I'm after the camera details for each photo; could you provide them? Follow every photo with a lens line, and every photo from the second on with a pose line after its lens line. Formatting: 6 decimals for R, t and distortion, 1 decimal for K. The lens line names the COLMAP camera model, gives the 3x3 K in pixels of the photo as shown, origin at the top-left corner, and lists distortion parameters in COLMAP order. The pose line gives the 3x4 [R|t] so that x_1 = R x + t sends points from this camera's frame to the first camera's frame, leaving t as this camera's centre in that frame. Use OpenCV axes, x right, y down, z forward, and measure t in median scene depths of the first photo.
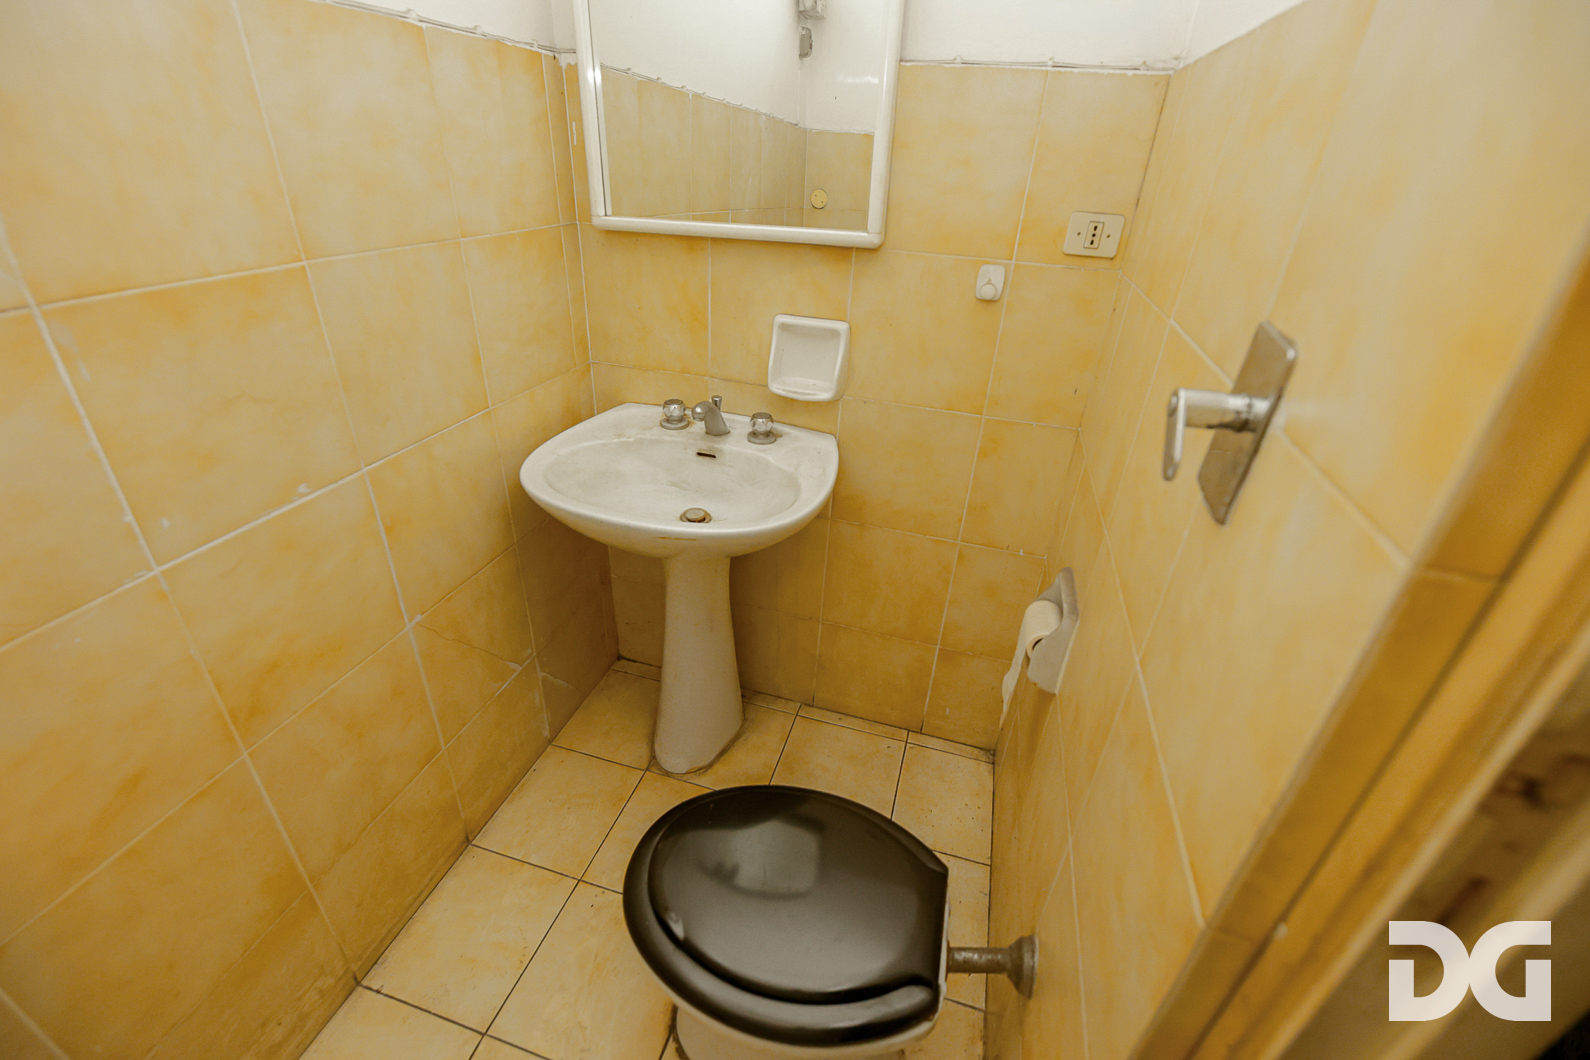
lens RADIAL K [[692.6, 0, 789.1], [0, 692.6, 532.8], [0, 0, 1]] dist [-0.025199, -0.000761]
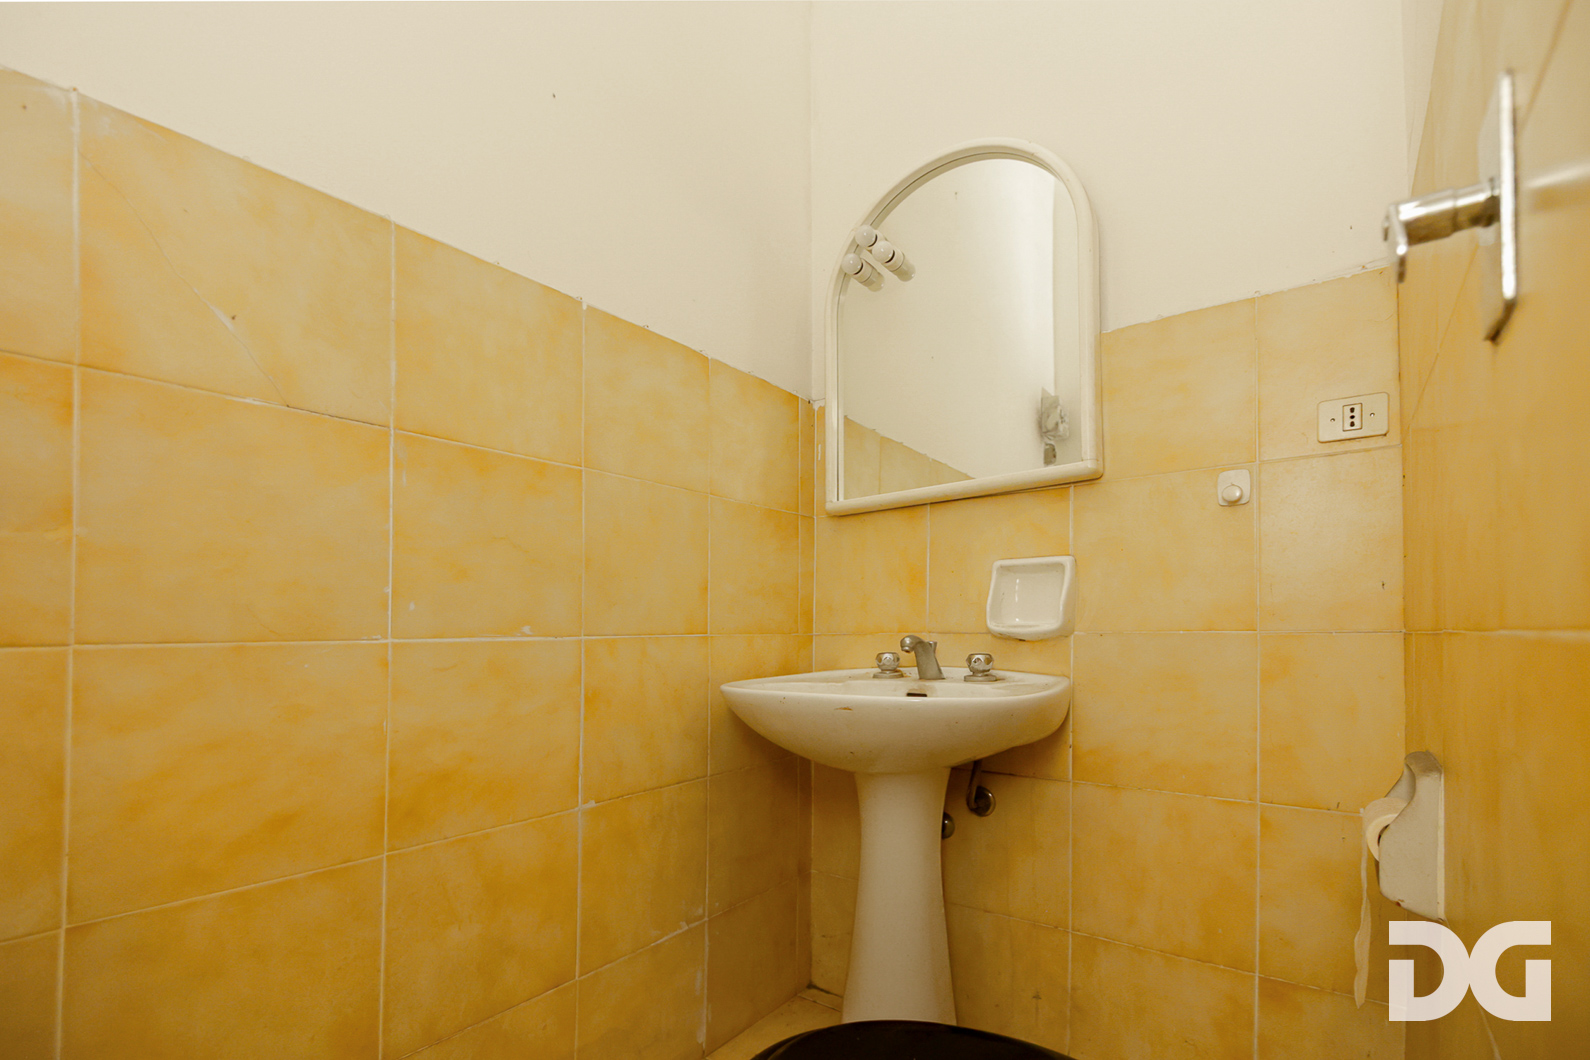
lens RADIAL K [[720.6, 0, 778.9], [0, 720.6, 550.1], [0, 0, 1]] dist [0.001053, -0.009958]
pose [[0.933259, -0.065249, -0.353229, 0.058626], [-0.134882, 0.847745, -0.512966, 0.240240], [0.332919, 0.526375, 0.782365, 0.100319]]
